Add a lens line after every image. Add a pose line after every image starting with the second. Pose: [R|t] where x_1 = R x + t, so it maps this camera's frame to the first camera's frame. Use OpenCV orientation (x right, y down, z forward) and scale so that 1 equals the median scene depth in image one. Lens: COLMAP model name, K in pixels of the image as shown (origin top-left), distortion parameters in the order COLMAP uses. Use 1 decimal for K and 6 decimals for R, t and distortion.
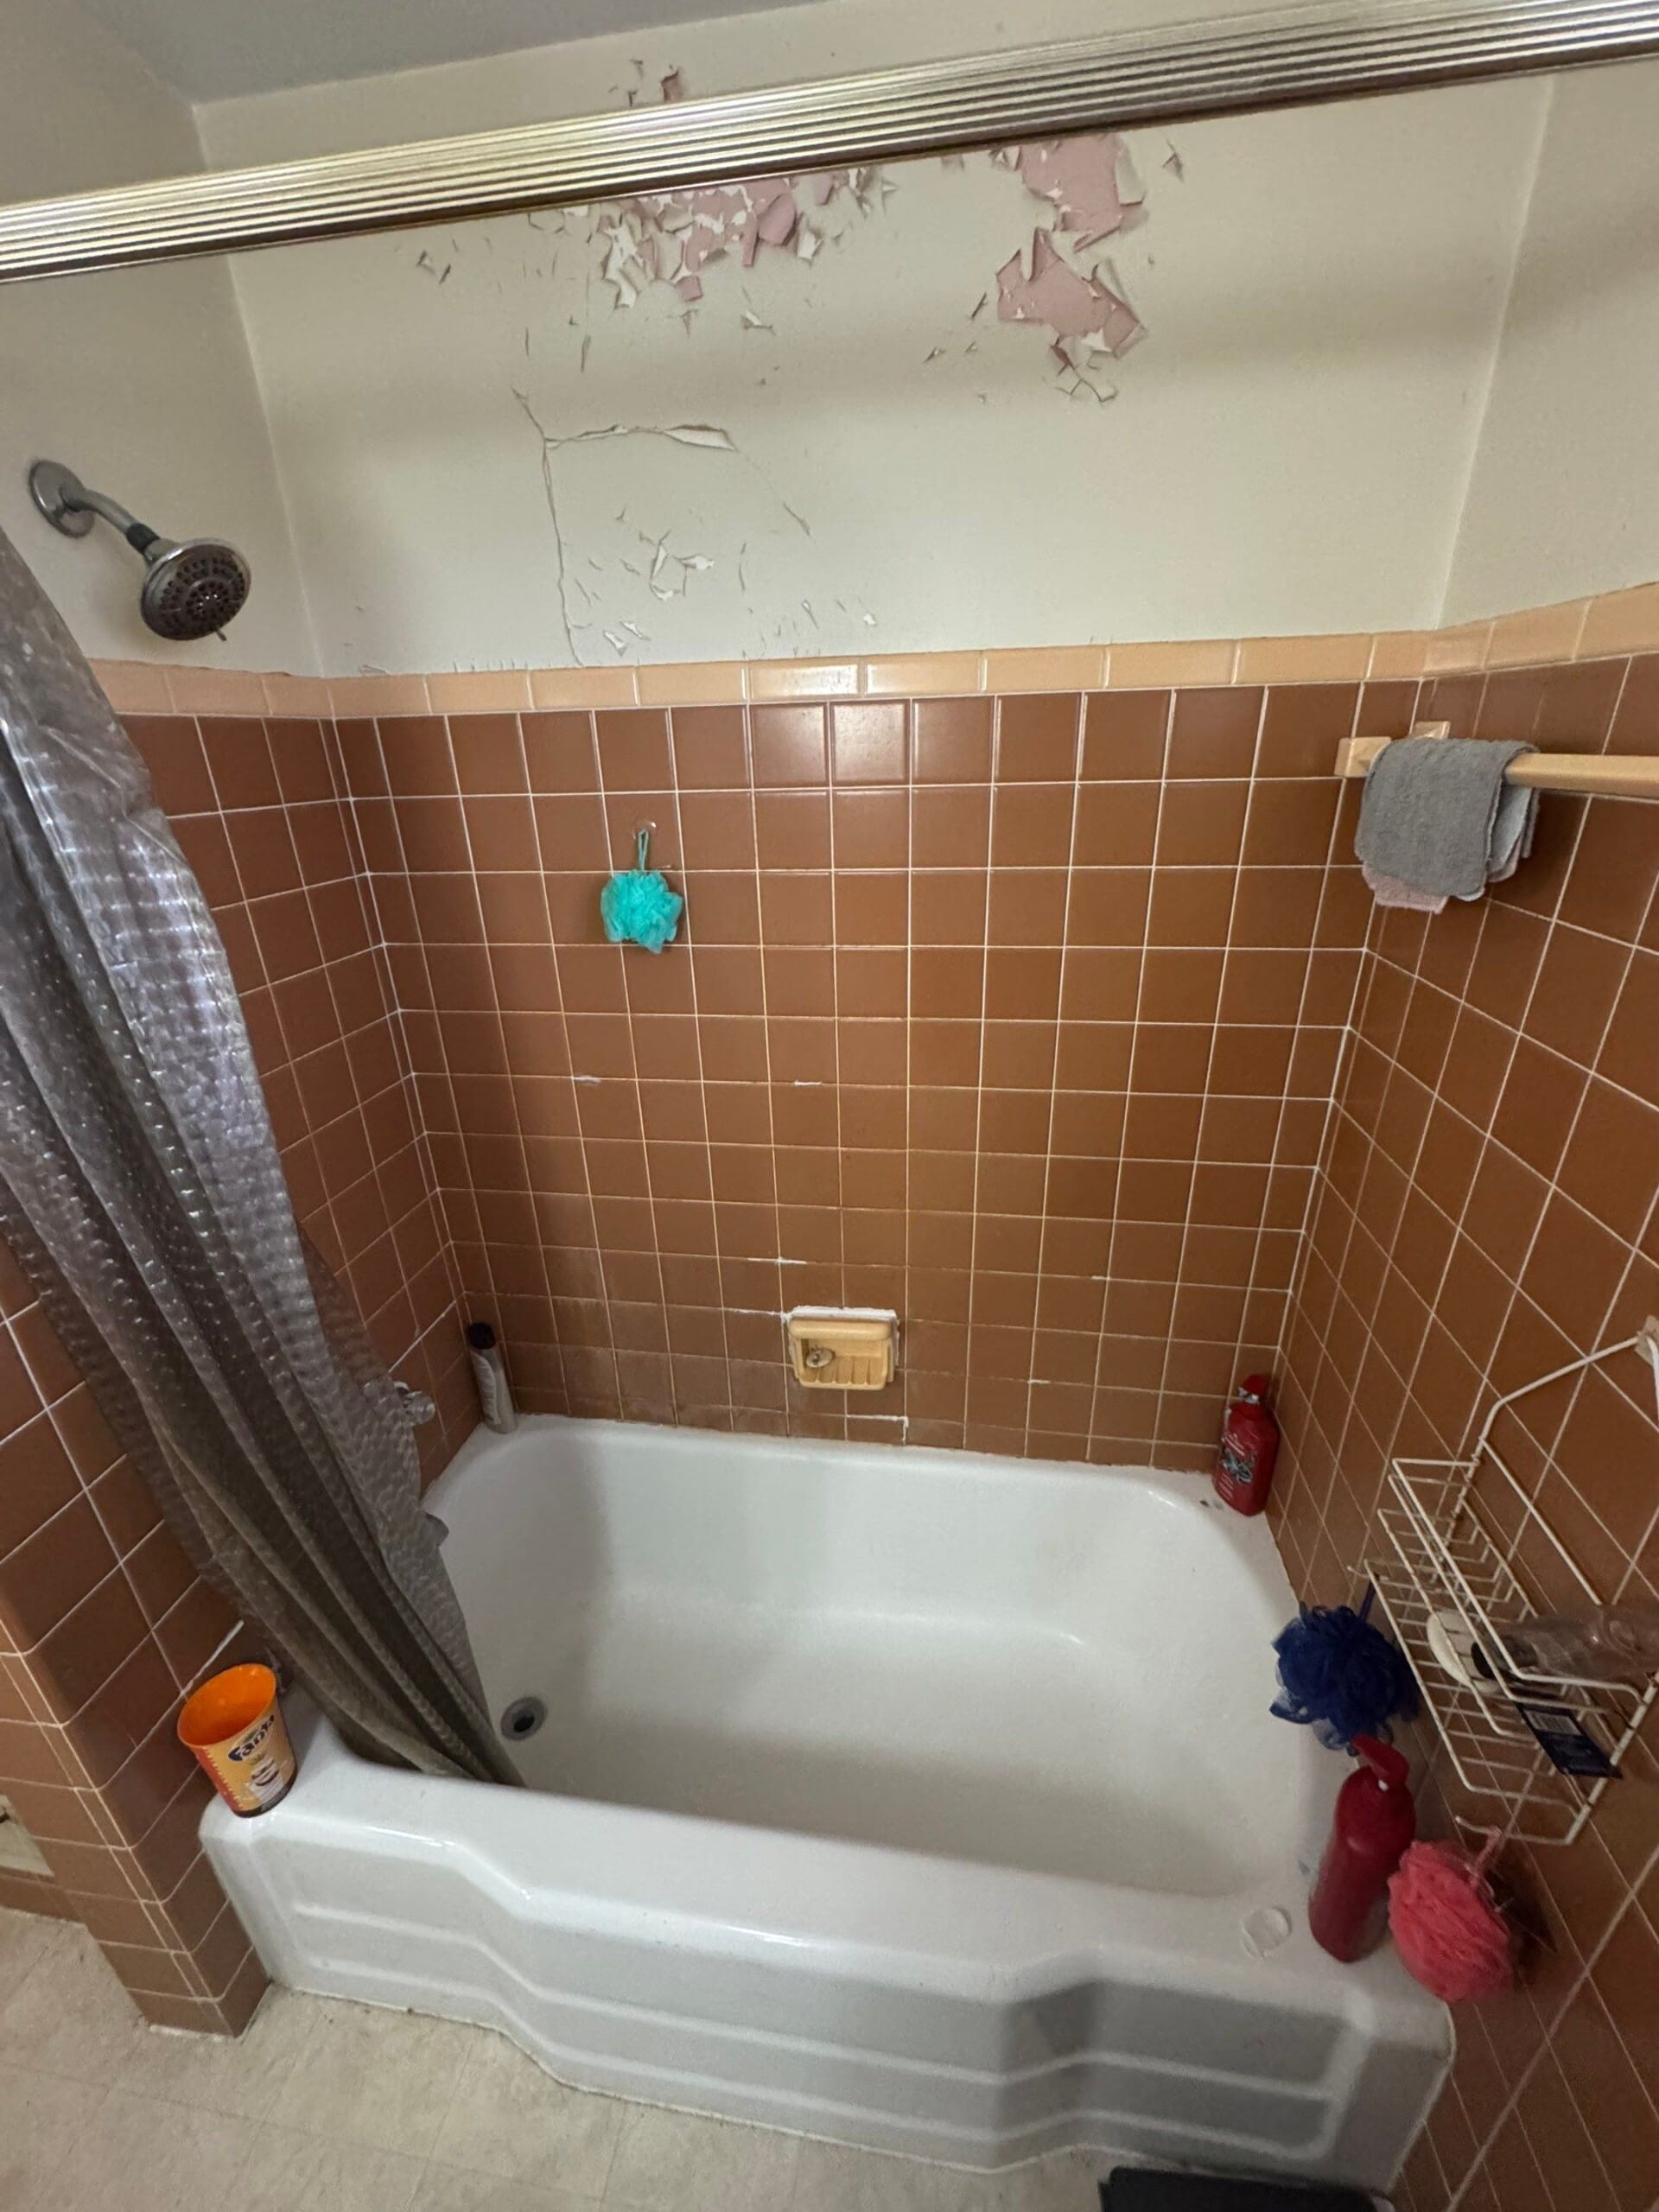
lens RADIAL K [[882.8, 0, 825.6], [0, 882.8, 1107.8], [0, 0, 1]] dist [-0.000952, 0.000341]
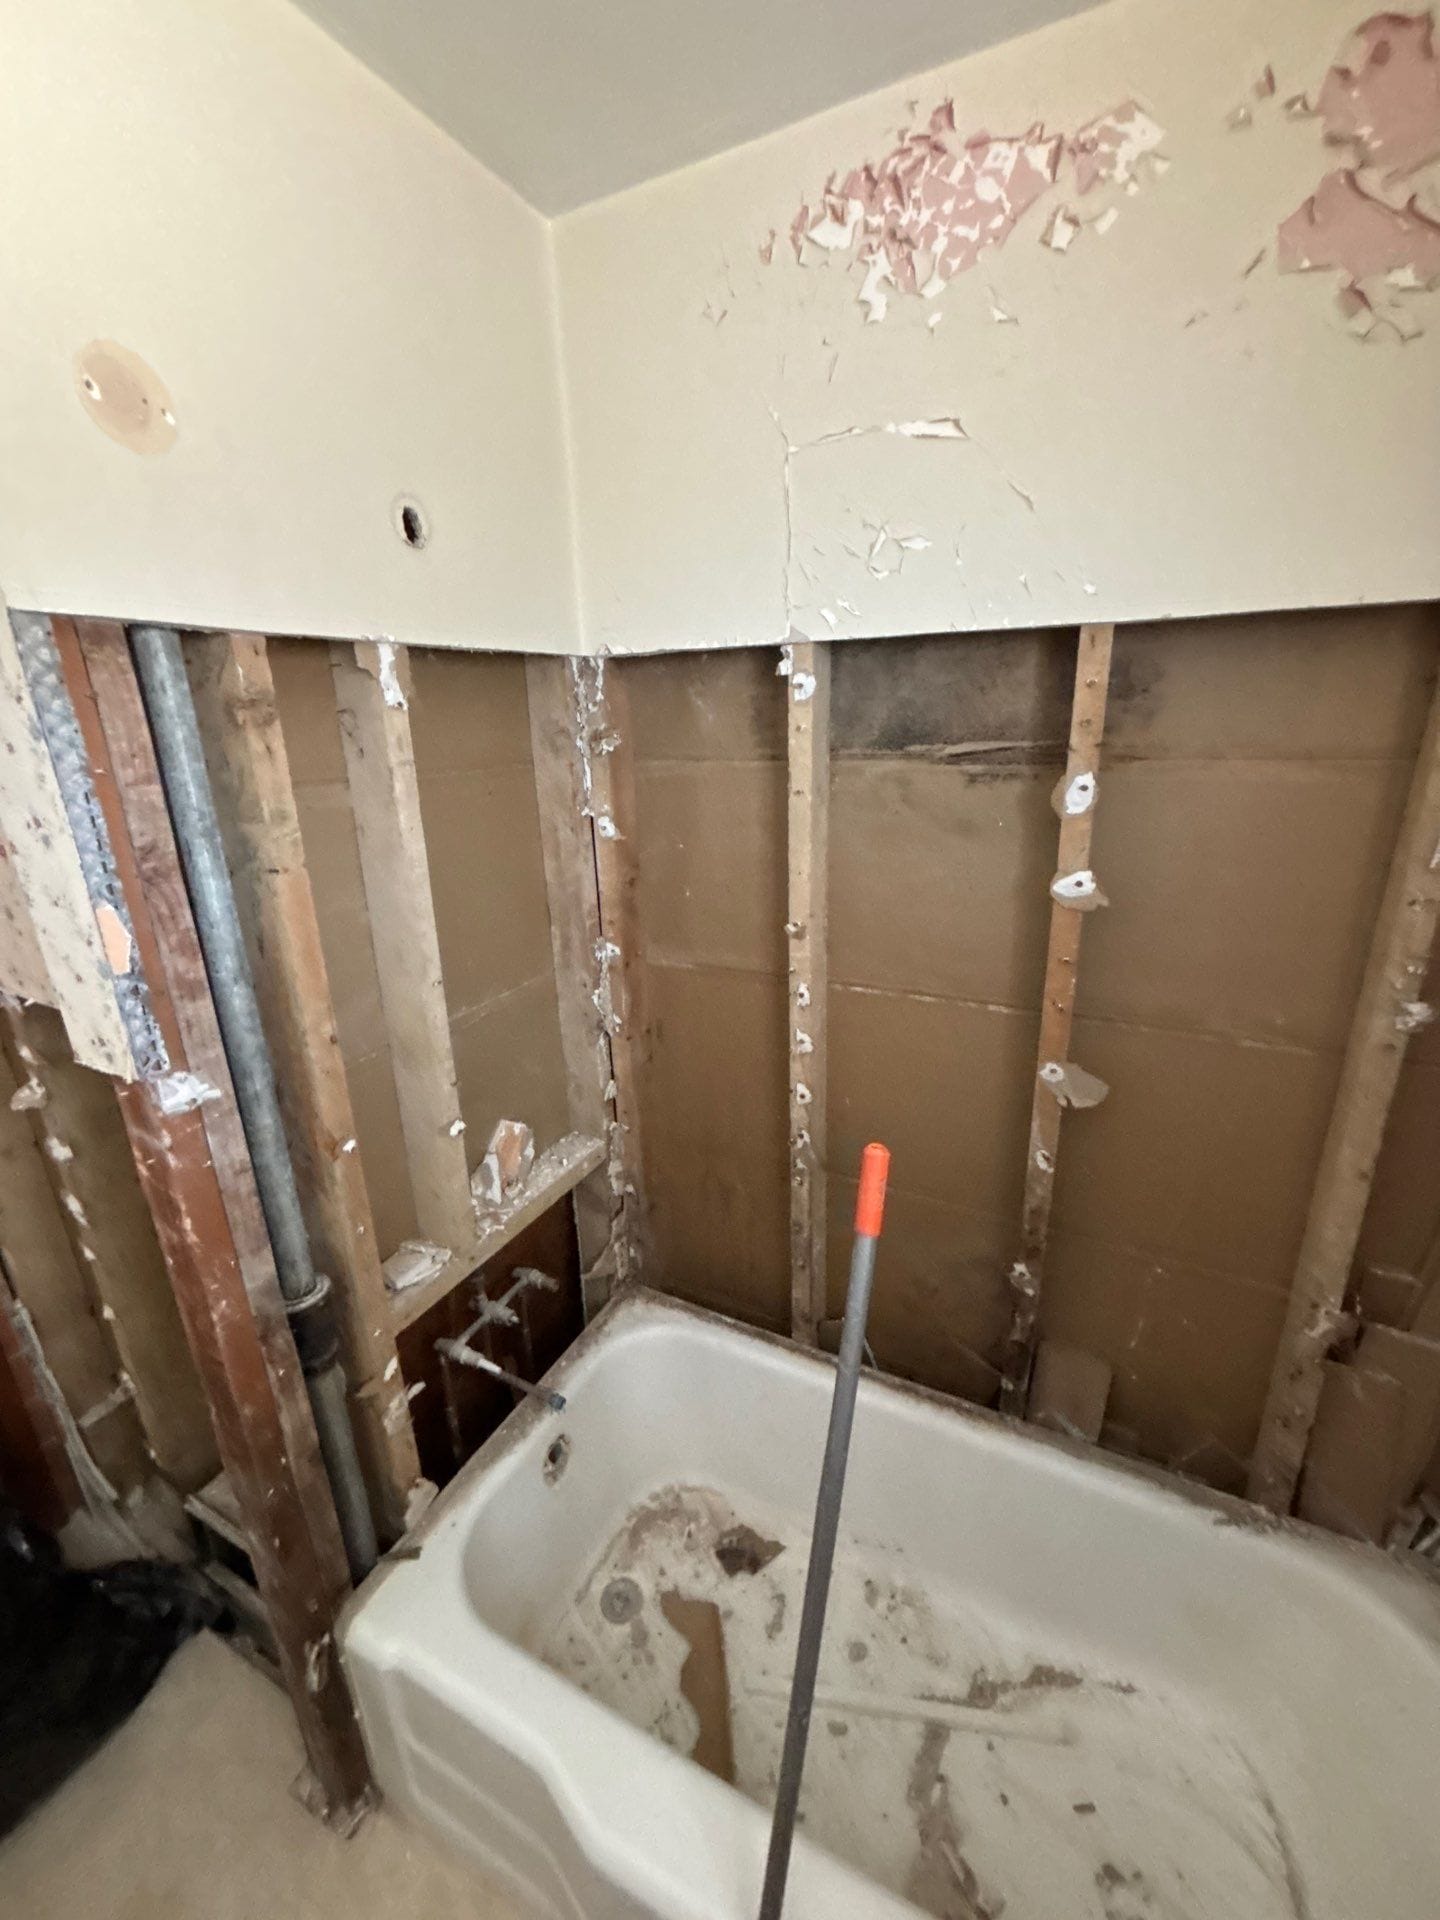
lens RADIAL K [[777.8, 0, 725.9], [0, 777.8, 963.8], [0, 0, 1]] dist [-0.000002, 0.000310]
pose [[0.948210, 0.104770, -0.299869, -0.028223], [-0.128427, 0.989887, -0.060244, -0.039453], [0.290524, 0.095635, 0.952076, 0.100405]]
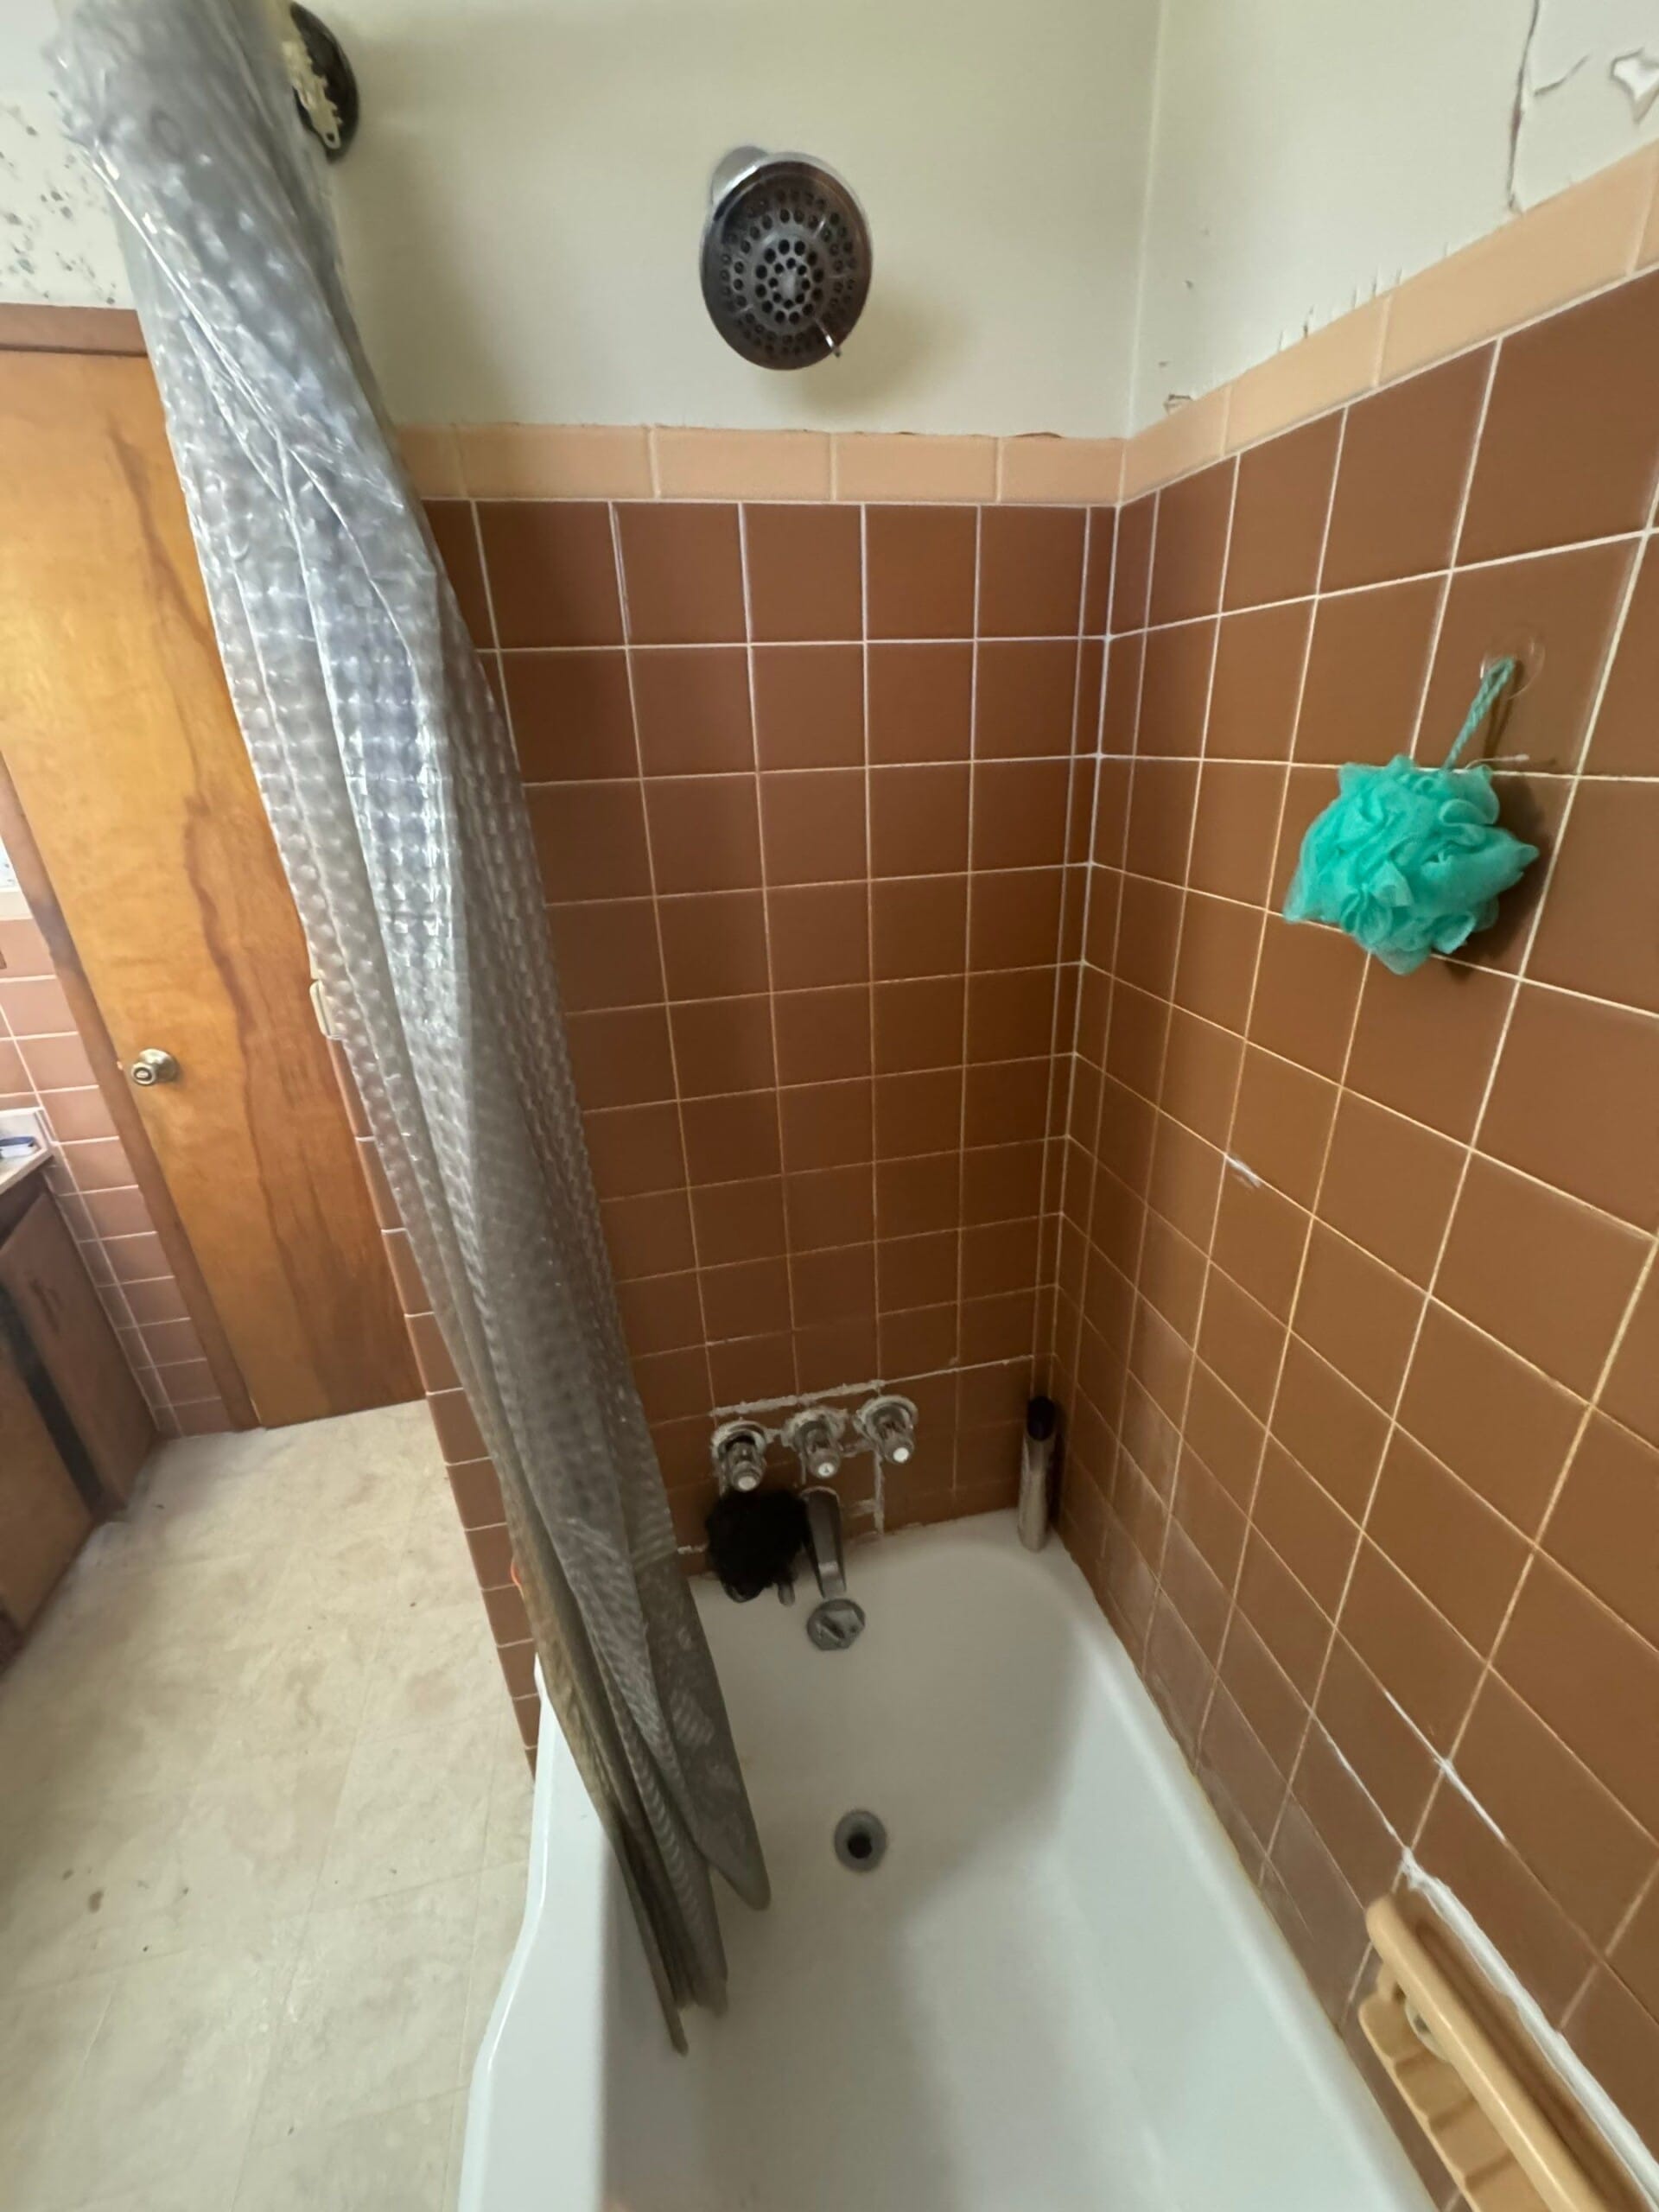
lens RADIAL K [[882.8, 0, 825.6], [0, 882.8, 1107.8], [0, 0, 1]] dist [-0.000952, 0.000341]
pose [[0.371806, 0.383553, -0.845368, 0.089883], [-0.334367, 0.904861, 0.263486, -0.149833], [0.866002, 0.184698, 0.464681, 0.641804]]
